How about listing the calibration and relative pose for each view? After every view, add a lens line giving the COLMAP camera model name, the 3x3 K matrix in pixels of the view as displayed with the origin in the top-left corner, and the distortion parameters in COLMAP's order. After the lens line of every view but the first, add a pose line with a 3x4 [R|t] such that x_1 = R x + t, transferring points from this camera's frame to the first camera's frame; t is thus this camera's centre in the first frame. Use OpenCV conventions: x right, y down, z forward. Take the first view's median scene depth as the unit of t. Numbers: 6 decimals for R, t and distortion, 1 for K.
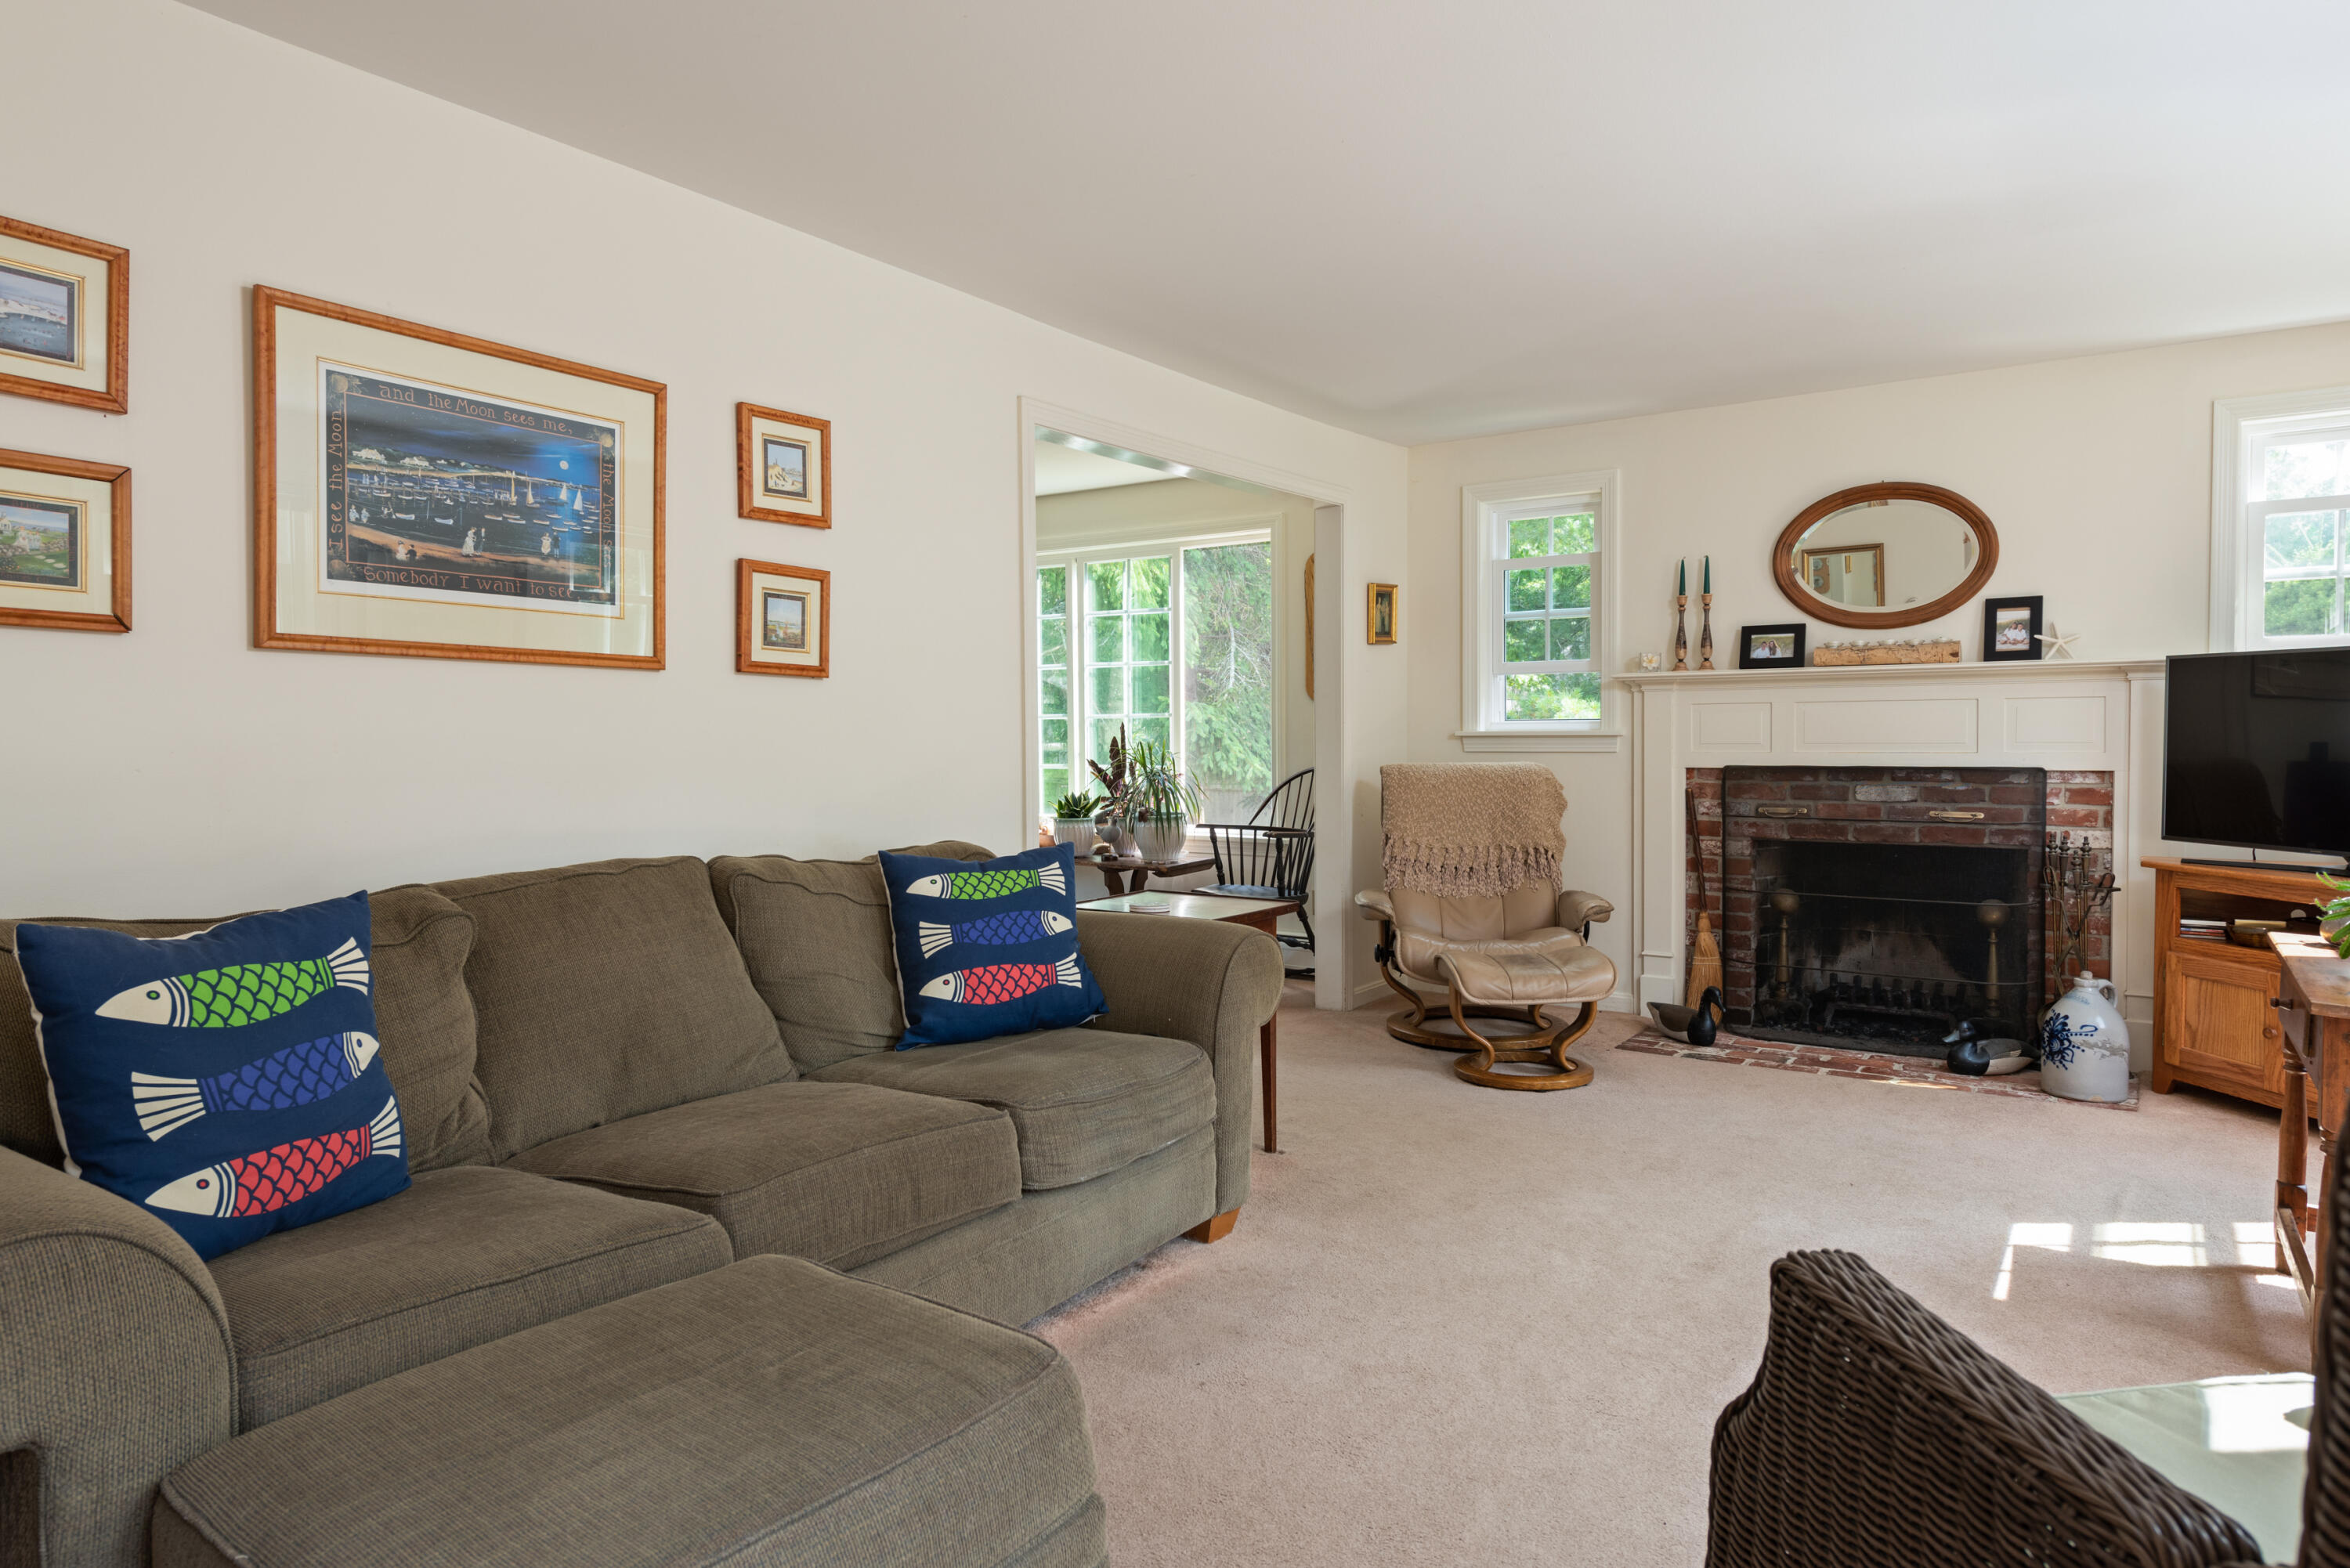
lens RADIAL K [[1455.7, 0, 1175.0], [0, 1455.7, 784.0], [0, 0, 1]] dist [0.000659, -0.000234]
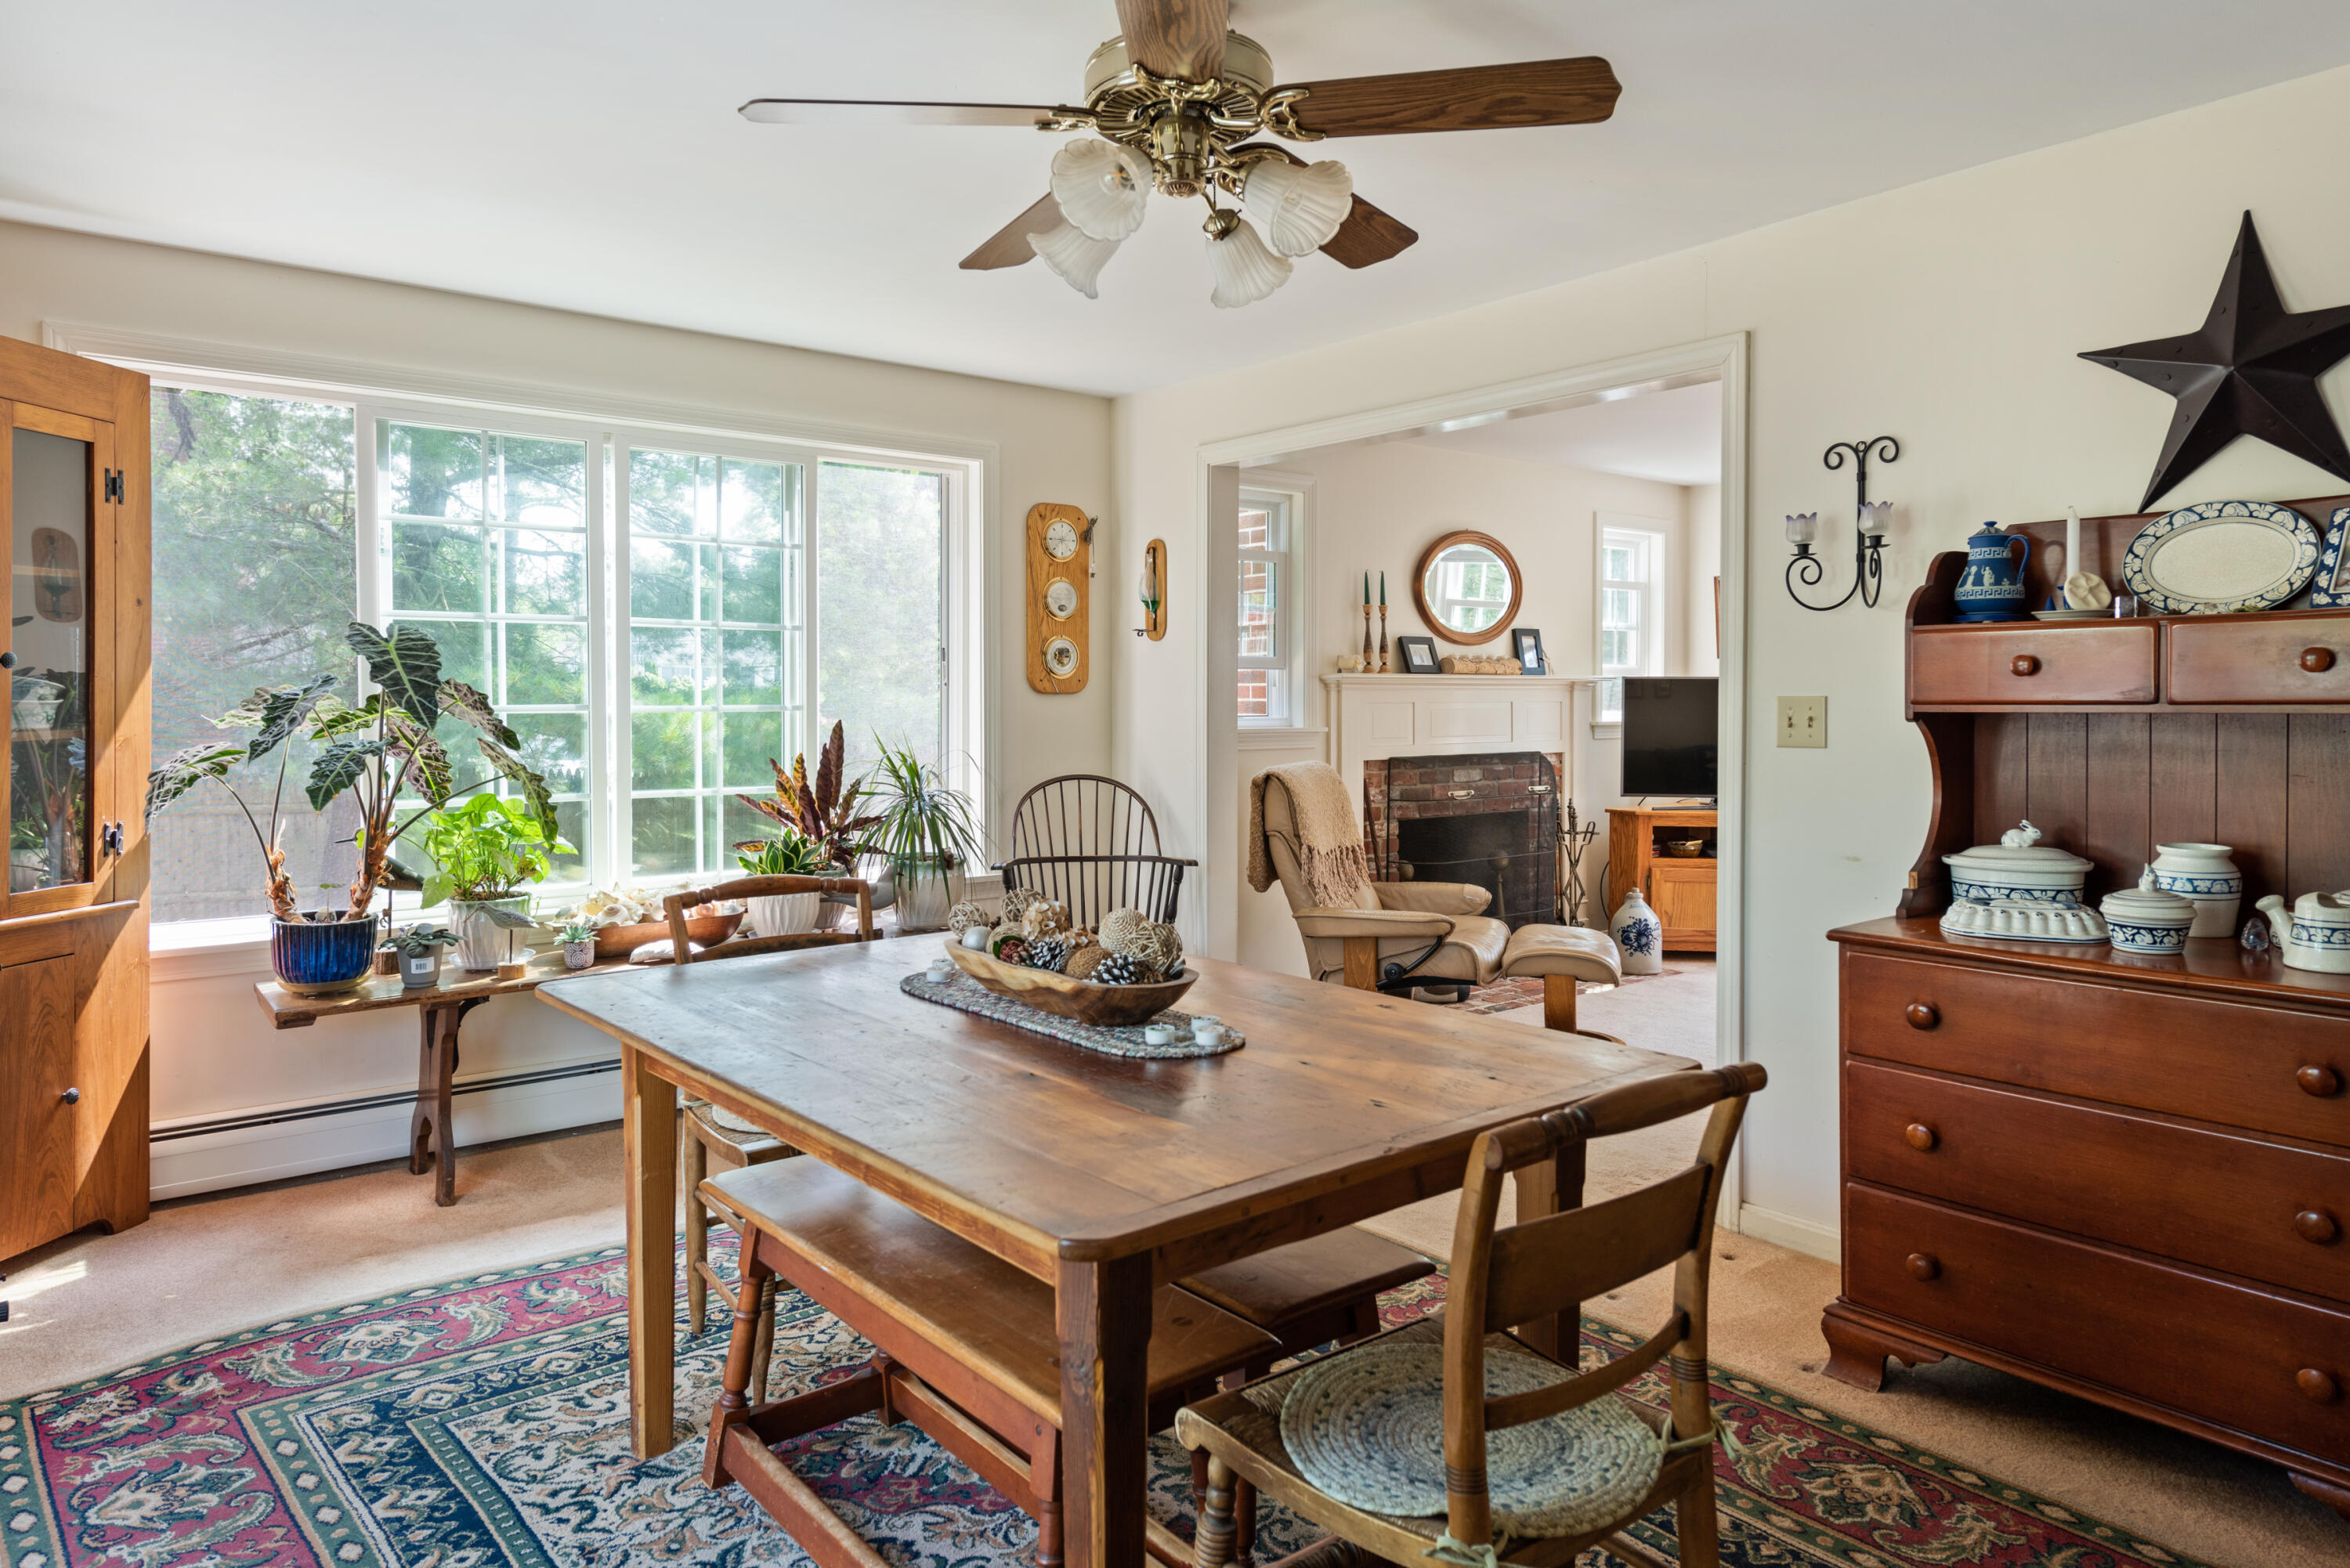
lens RADIAL K [[1455.7, 0, 1175.0], [0, 1455.7, 784.0], [0, 0, 1]] dist [0.000659, -0.000234]
pose [[0.291354, -0.052134, 0.955194, -0.785634], [0.028698, 0.998541, 0.045746, -0.050432], [-0.956185, 0.014084, 0.292425, 0.855573]]
